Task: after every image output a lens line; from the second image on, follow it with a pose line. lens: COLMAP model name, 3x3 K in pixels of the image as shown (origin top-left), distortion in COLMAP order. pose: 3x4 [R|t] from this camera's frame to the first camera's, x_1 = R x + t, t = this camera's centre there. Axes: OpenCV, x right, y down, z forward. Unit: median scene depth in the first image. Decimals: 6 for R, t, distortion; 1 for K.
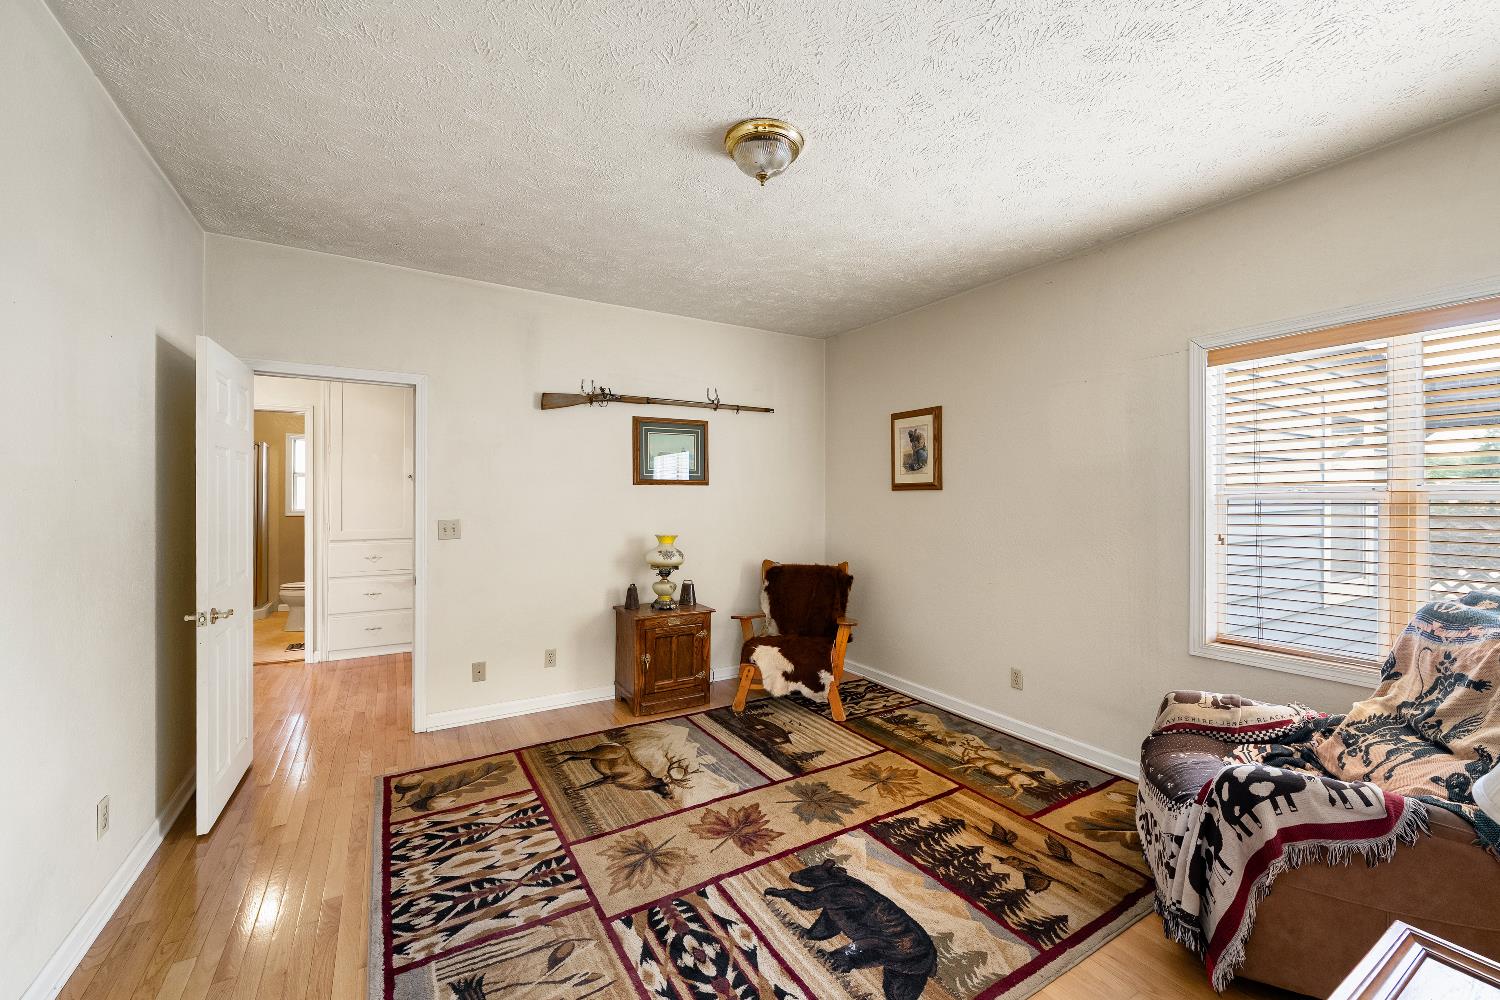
lens RADIAL K [[590.4, 0, 748.0], [0, 590.4, 498.2], [0, 0, 1]] dist [0.001261, 0.000691]
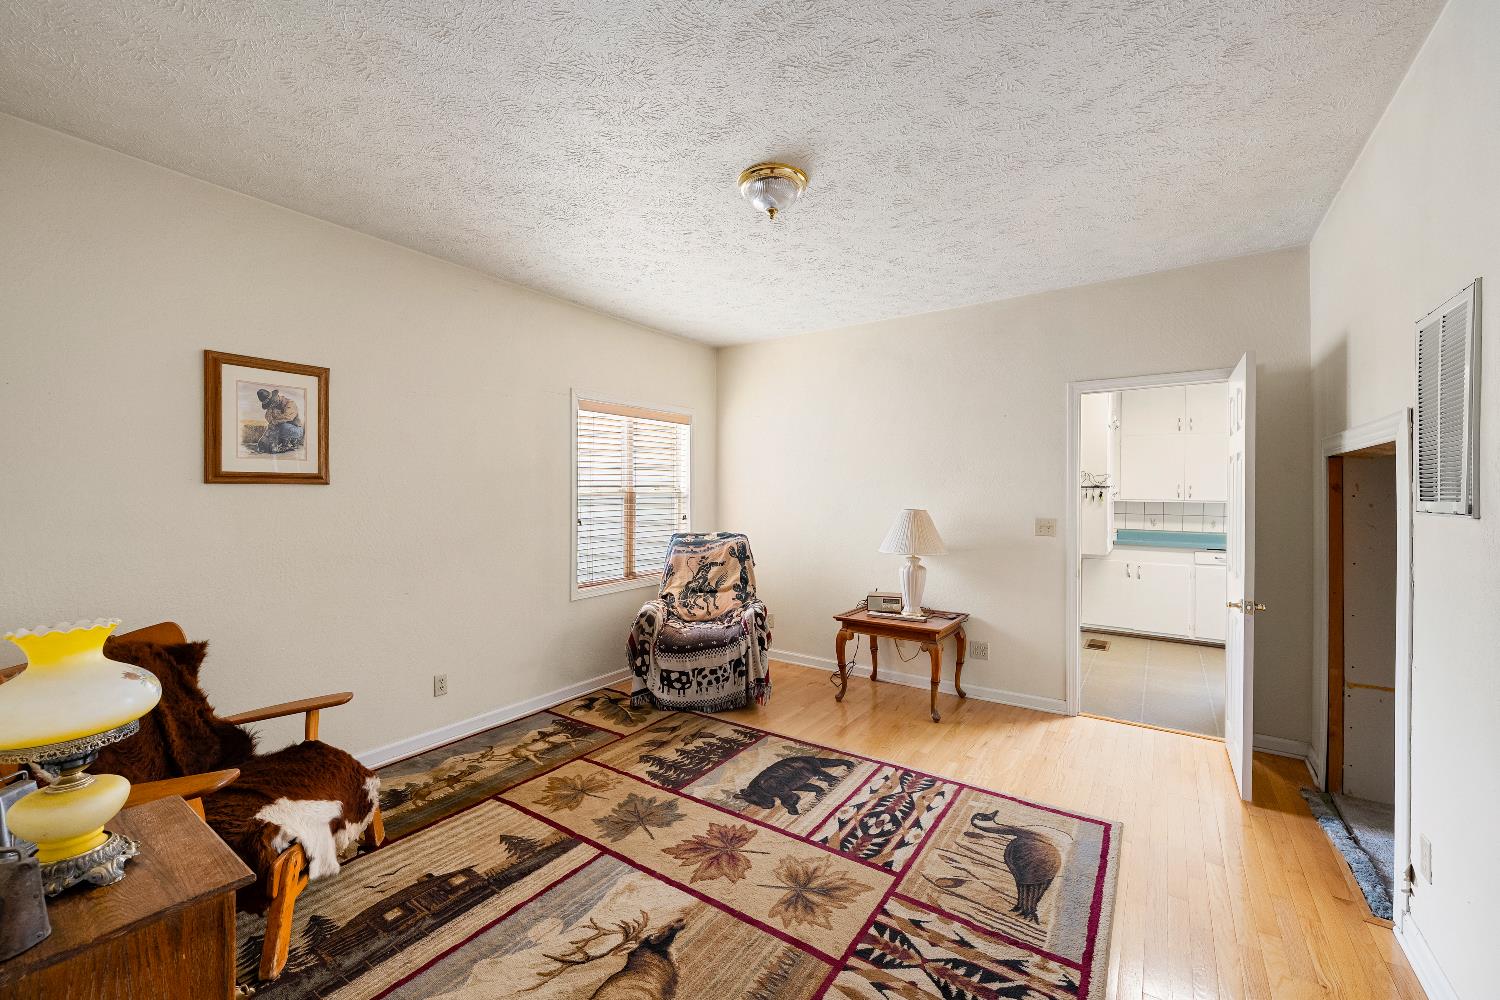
lens RADIAL K [[590.4, 0, 753.9], [0, 590.4, 497.5], [0, 0, 1]] dist [0.001261, 0.000691]
pose [[-0.404730, -0.006020, 0.914417, -1.024850], [-0.001956, 0.999982, 0.005717, -0.006094], [-0.914434, 0.000526, -0.404734, 1.523051]]
